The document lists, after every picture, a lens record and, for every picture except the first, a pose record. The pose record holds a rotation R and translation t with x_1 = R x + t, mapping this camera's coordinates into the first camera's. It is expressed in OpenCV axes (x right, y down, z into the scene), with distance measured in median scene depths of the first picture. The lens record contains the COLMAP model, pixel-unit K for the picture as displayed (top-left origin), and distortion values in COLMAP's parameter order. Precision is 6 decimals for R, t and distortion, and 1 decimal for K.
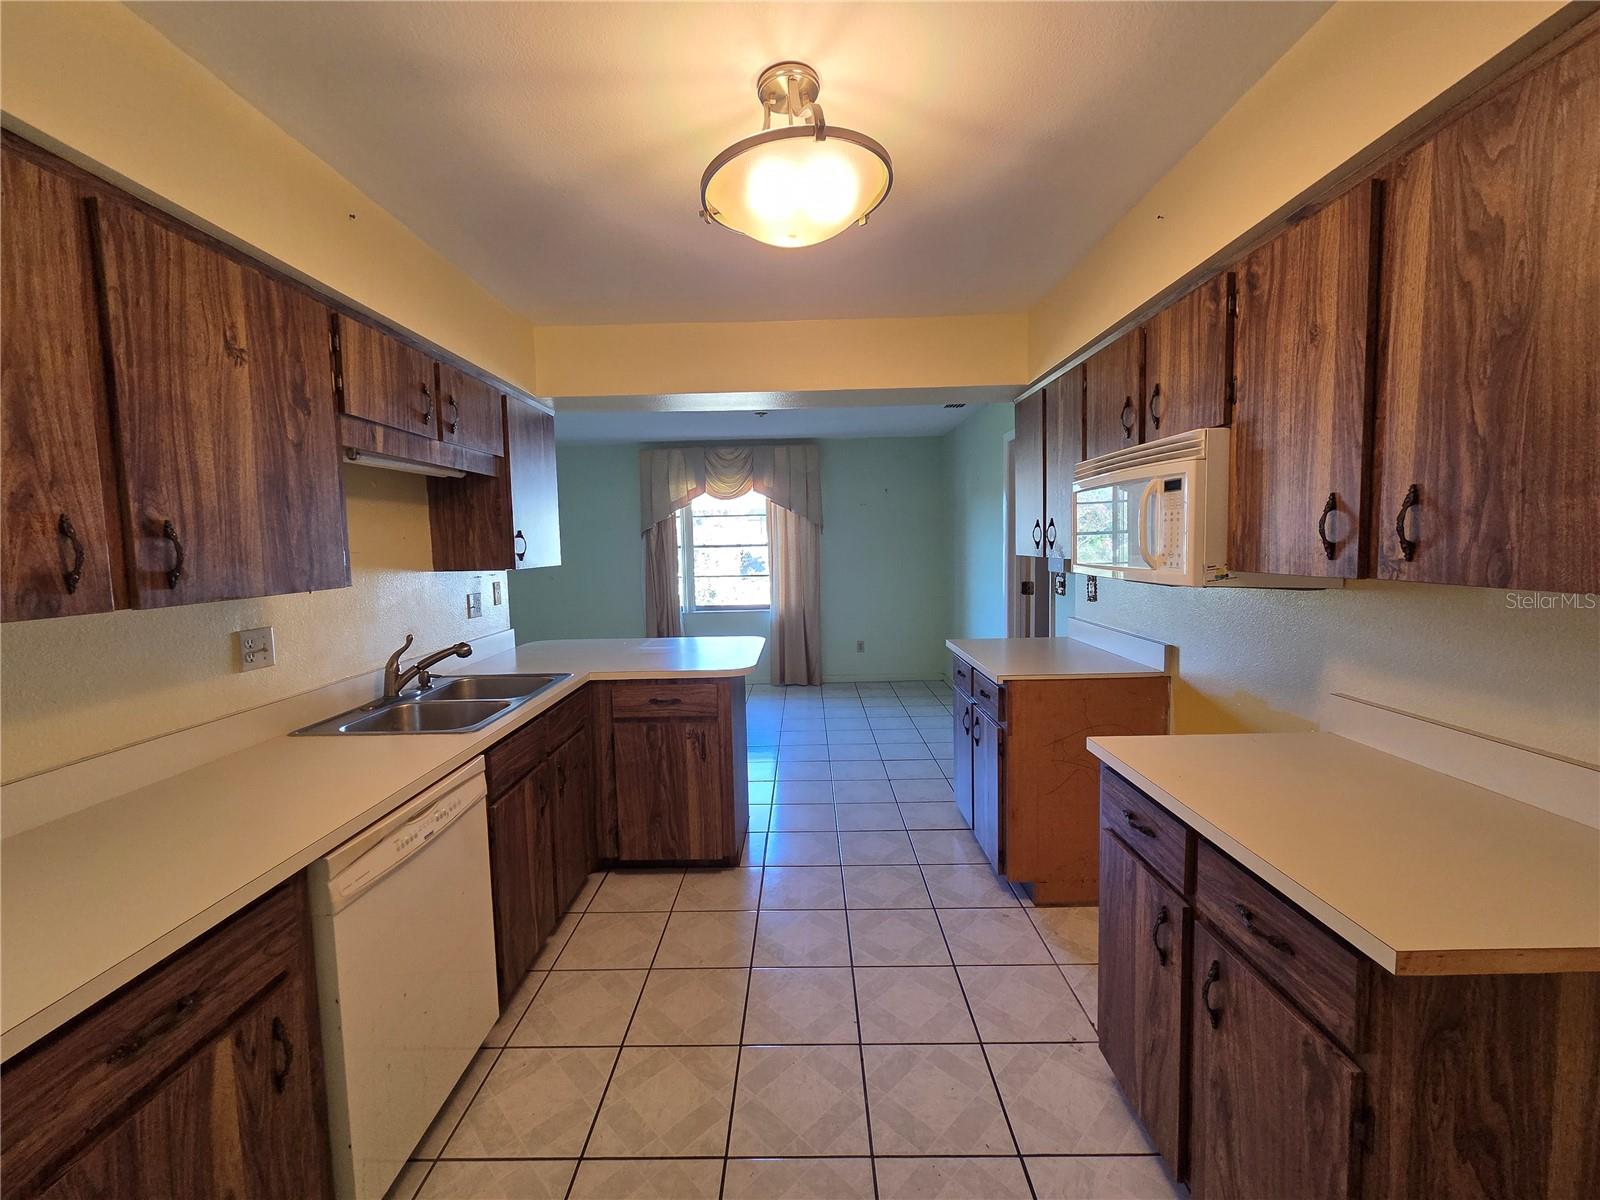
lens RADIAL K [[653.9, 0, 795.8], [0, 653.9, 593.1], [0, 0, 1]] dist [0.000583, -0.000019]
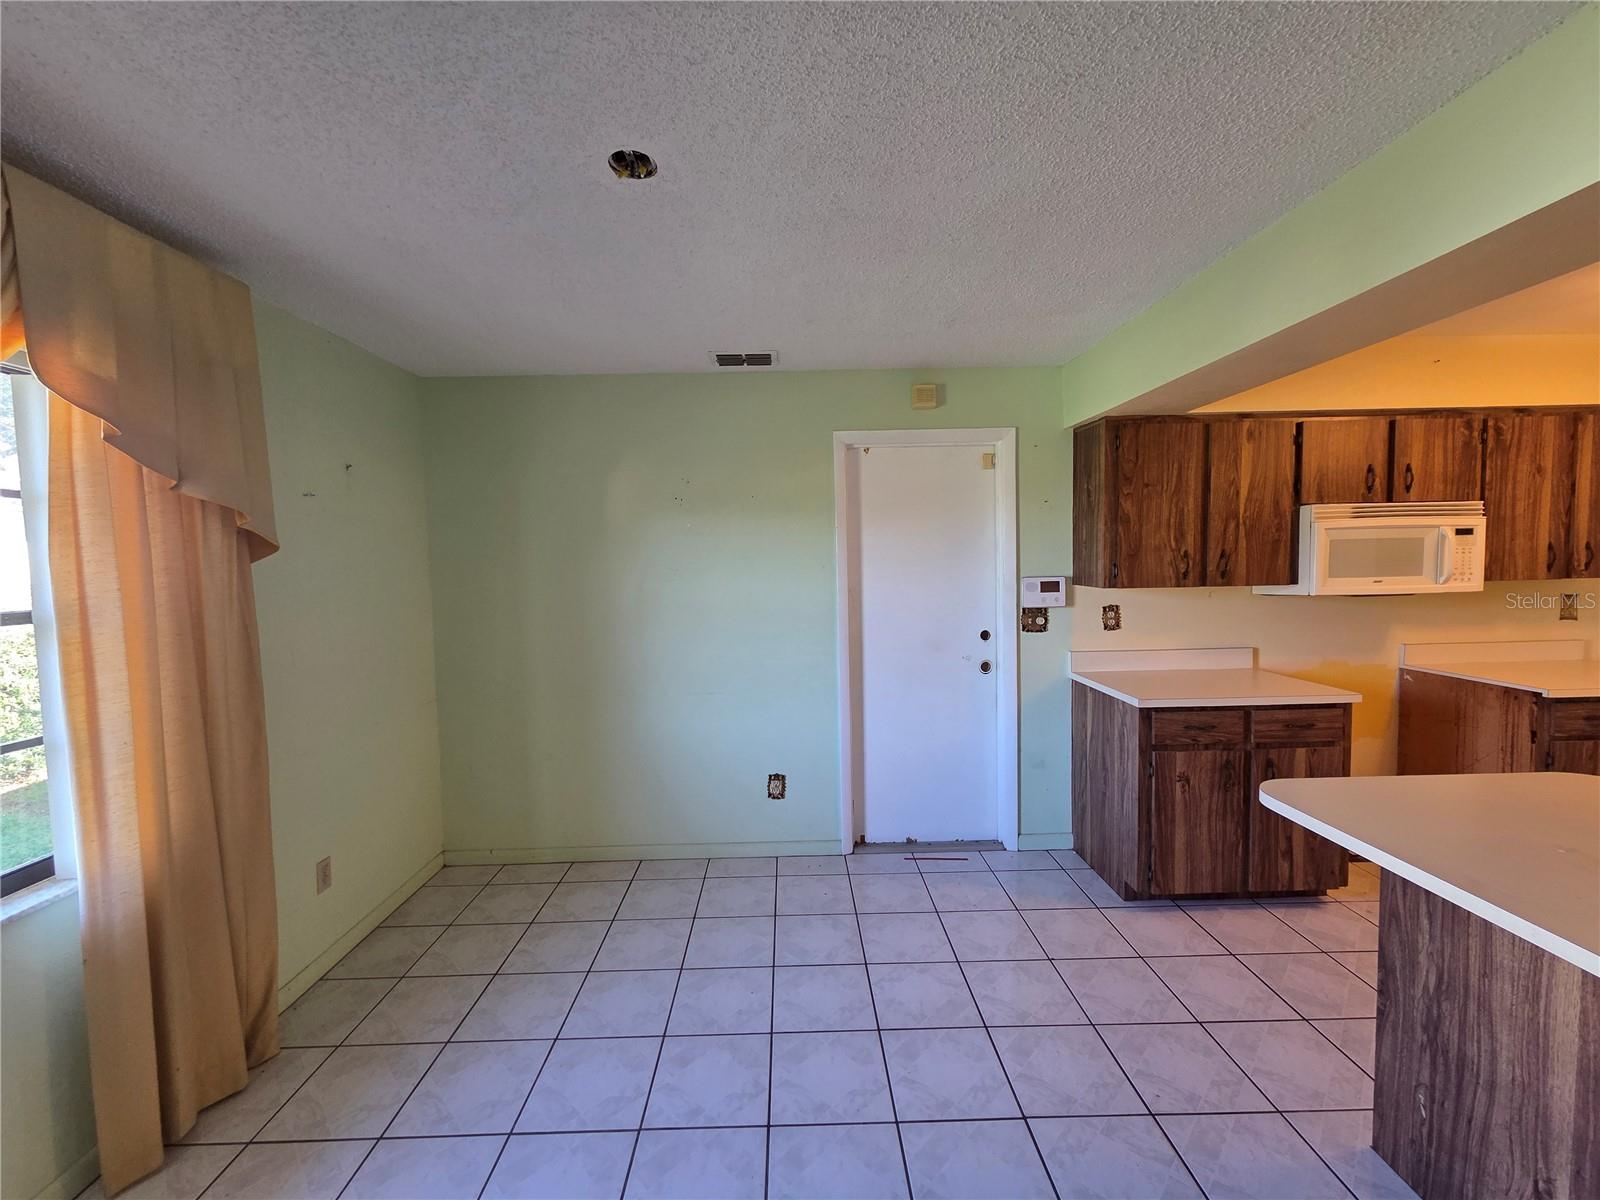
lens RADIAL K [[653.9, 0, 795.8], [0, 653.9, 593.1], [0, 0, 1]] dist [0.000583, -0.000019]
pose [[-0.026536, -0.027069, 0.999281, -1.008782], [0.100908, 0.994455, 0.029617, -0.224422], [-0.994542, 0.101622, -0.023657, 2.671237]]
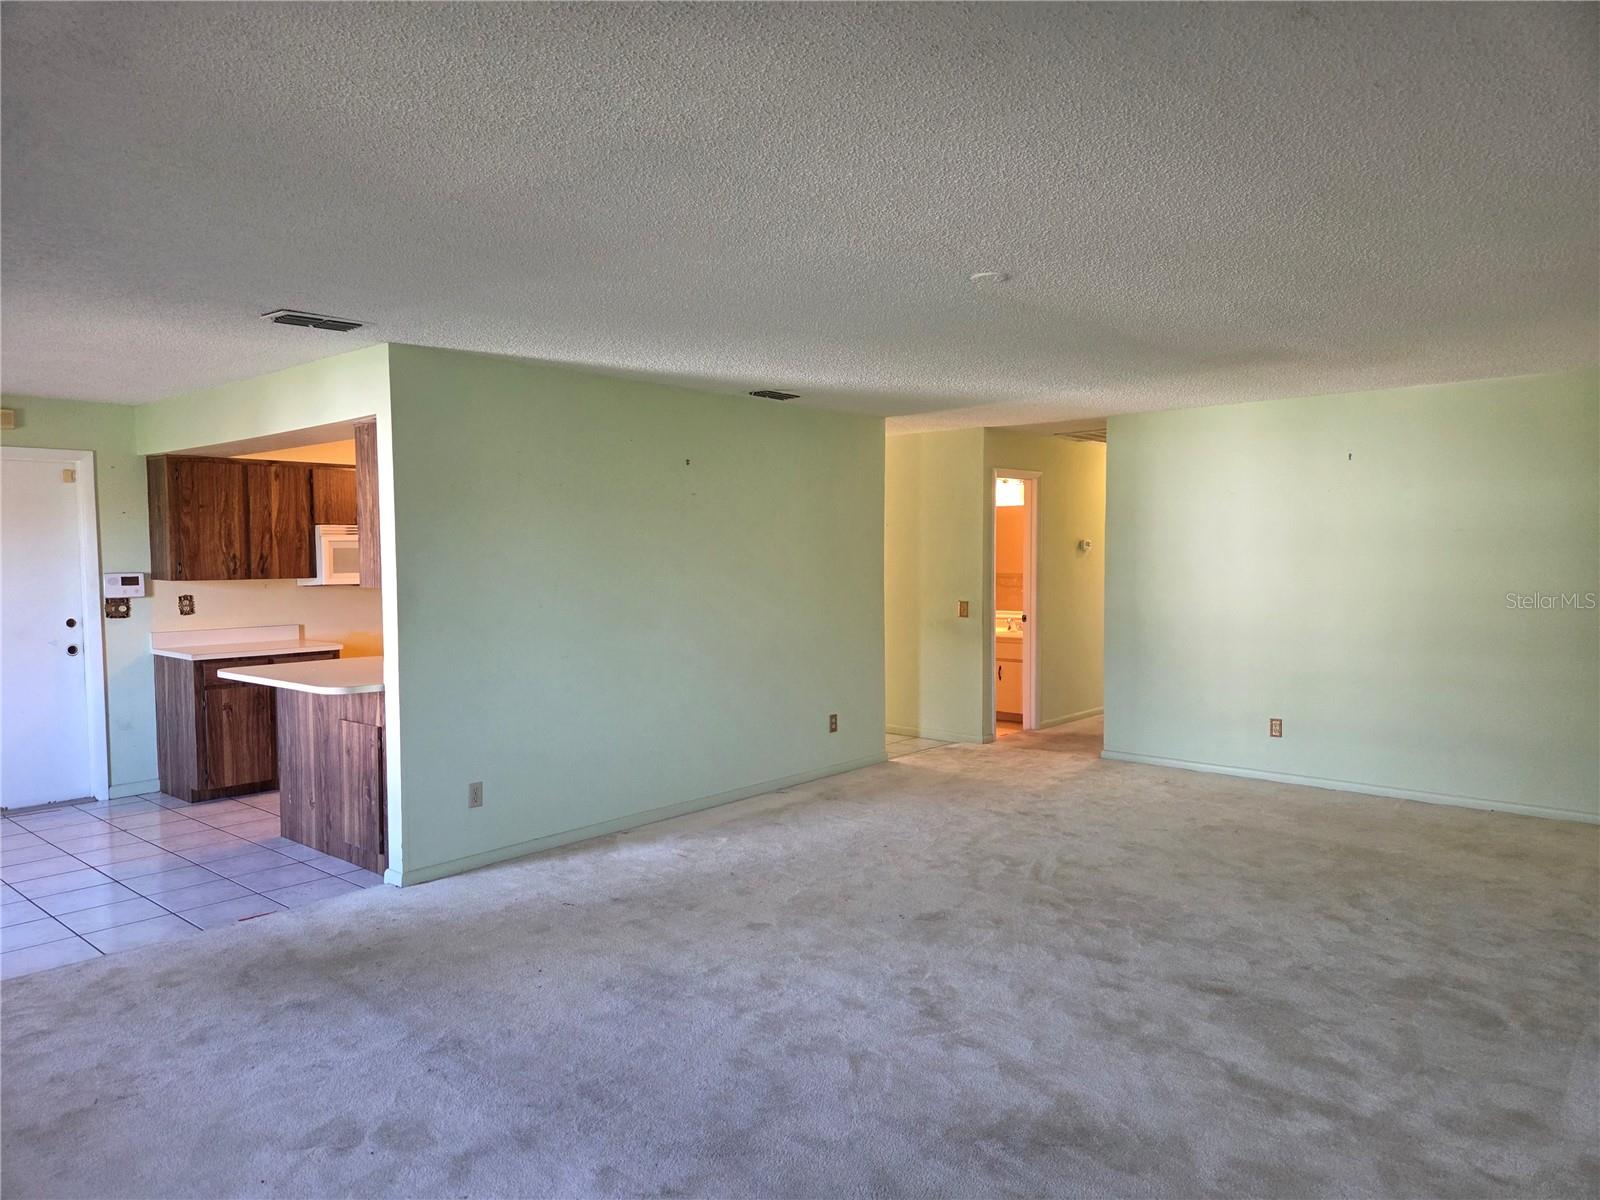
lens RADIAL K [[1072.8, 0, 796.2], [0, 1072.8, 611.6], [0, 0, 1]] dist [0.019382, -0.001291]
pose [[-0.766240, -0.010600, 0.642467, -3.369081], [0.074037, 0.991748, 0.104664, -0.232963], [-0.638274, 0.127764, -0.759132, 3.302294]]
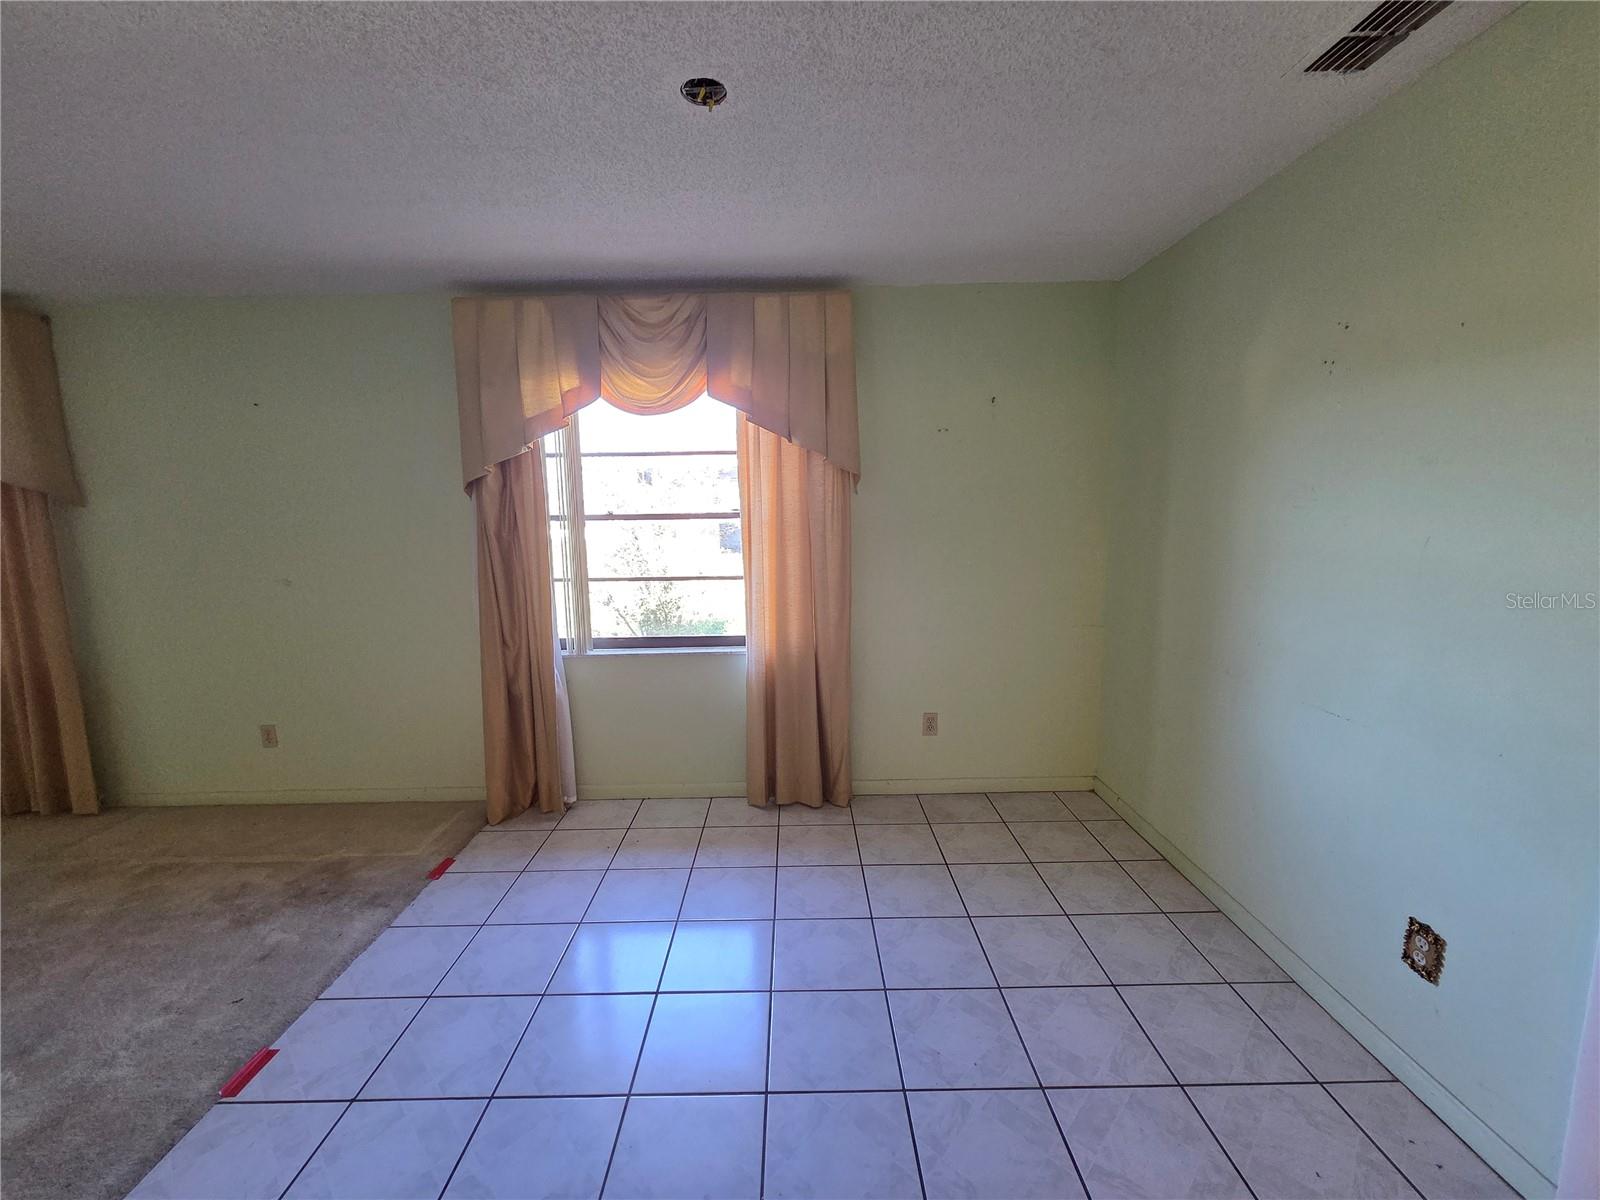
lens RADIAL K [[653.9, 0, 795.8], [0, 653.9, 593.1], [0, 0, 1]] dist [0.000583, -0.000019]
pose [[0.999837, 0.003815, 0.017674, -0.040581], [-0.004746, 0.998587, 0.052934, -0.153485], [-0.017447, -0.053009, 0.998442, 1.903481]]
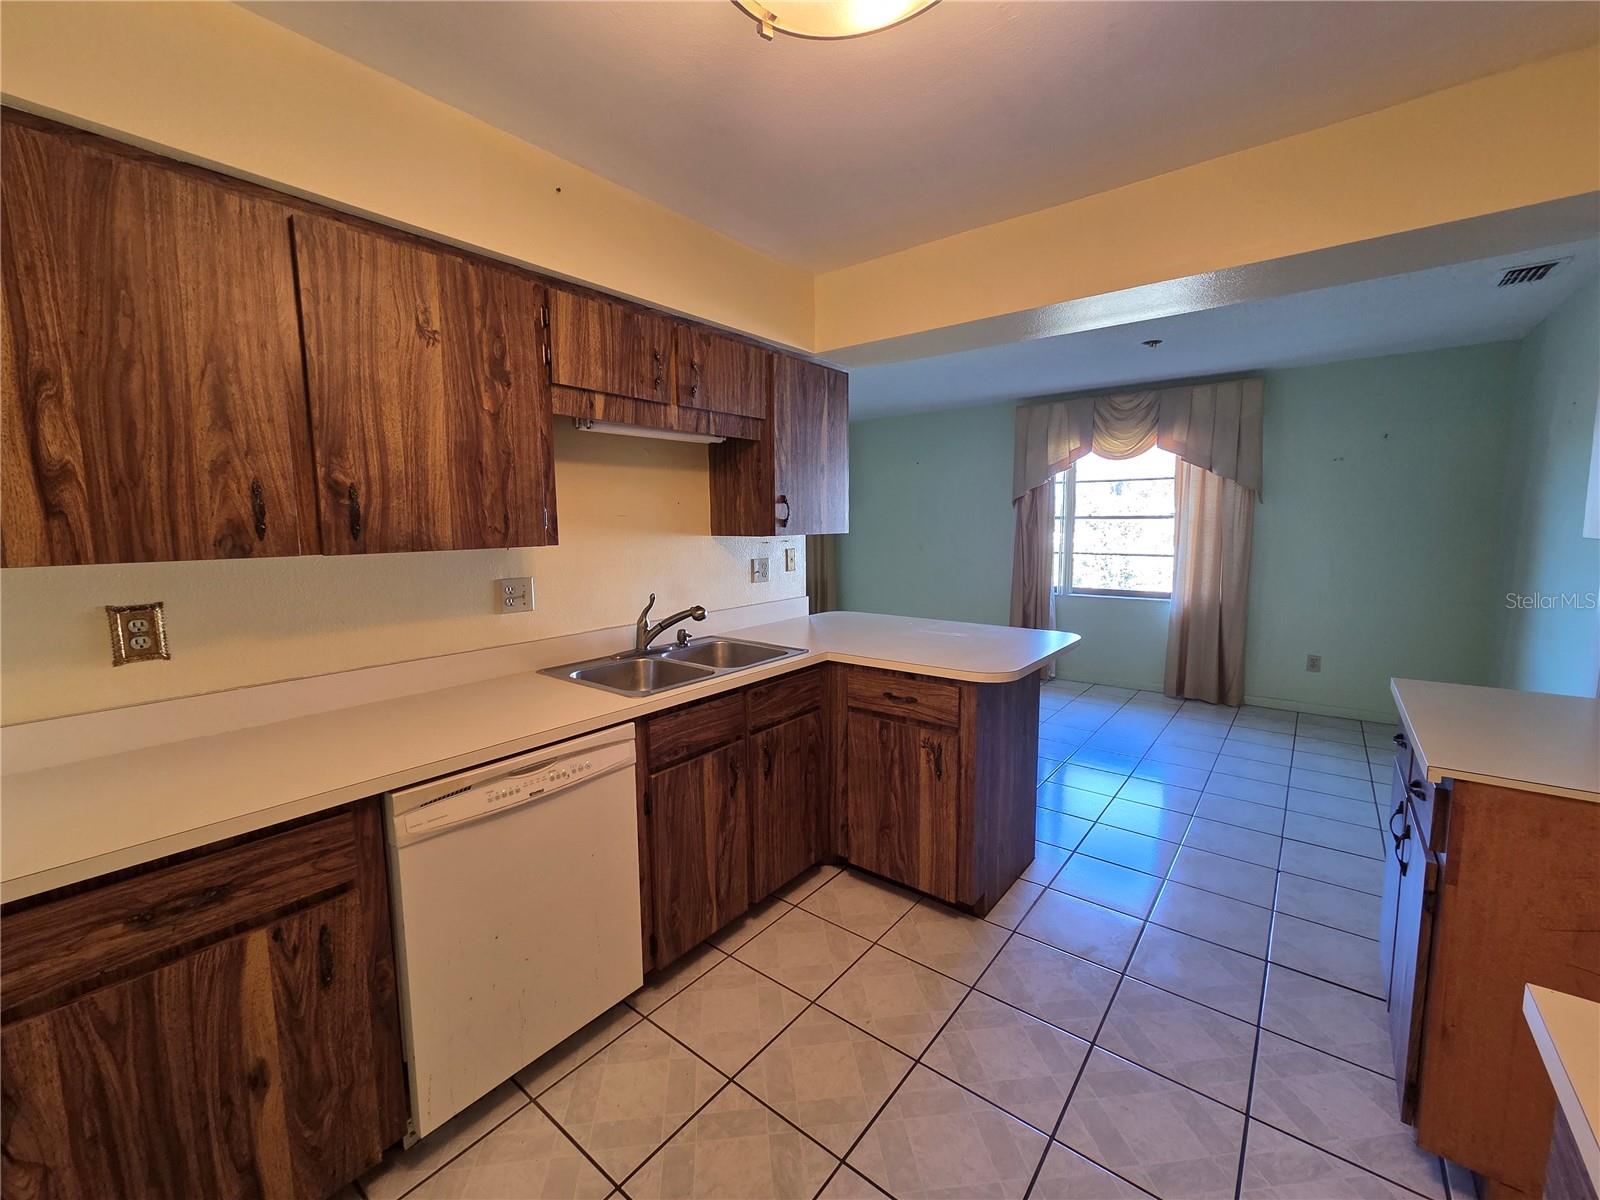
lens RADIAL K [[653.9, 0, 795.8], [0, 653.9, 593.1], [0, 0, 1]] dist [0.000583, -0.000019]
pose [[0.789148, 0.081980, -0.608707, 0.301497], [-0.056027, 0.996529, 0.061575, -0.020327], [0.611642, -0.014488, 0.791002, 0.388211]]
